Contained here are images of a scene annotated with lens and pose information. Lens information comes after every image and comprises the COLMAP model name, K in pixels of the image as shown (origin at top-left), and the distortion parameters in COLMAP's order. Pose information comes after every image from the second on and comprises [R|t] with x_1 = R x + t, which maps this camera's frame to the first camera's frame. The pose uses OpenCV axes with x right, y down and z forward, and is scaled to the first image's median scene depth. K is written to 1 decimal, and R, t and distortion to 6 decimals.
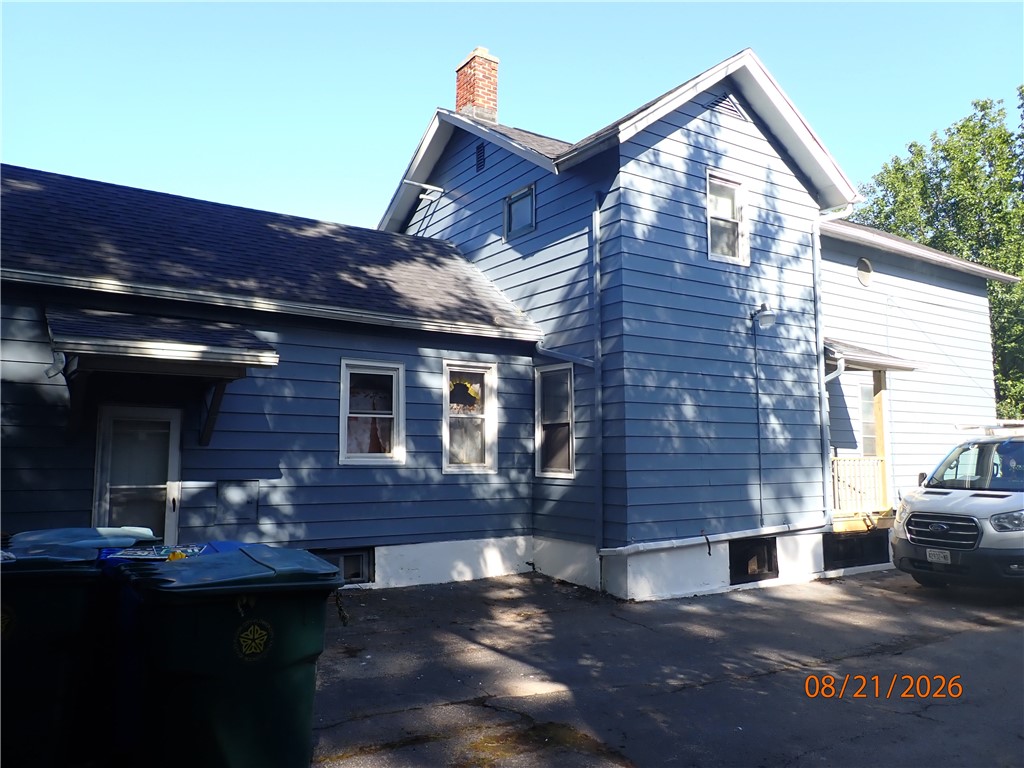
lens RADIAL K [[755.8, 0, 512.0], [0, 755.8, 384.0], [0, 0, 1]] dist [0.000286, -0.000197]
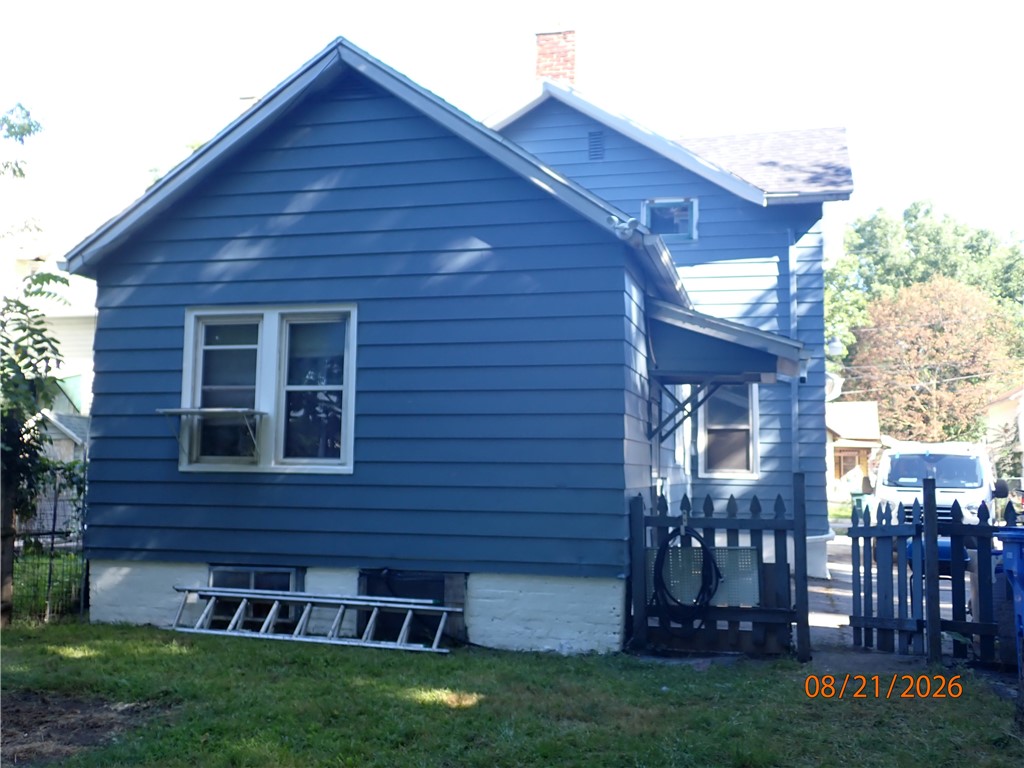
lens RADIAL K [[1074.5, 0, 512.0], [0, 1074.5, 384.0], [0, 0, 1]] dist [-0.000945, -0.001060]
pose [[0.737260, 0.082254, 0.670583, -1.250348], [-0.083786, 0.996030, -0.030056, 0.062515], [-0.670393, -0.034026, 0.741225, 0.067317]]
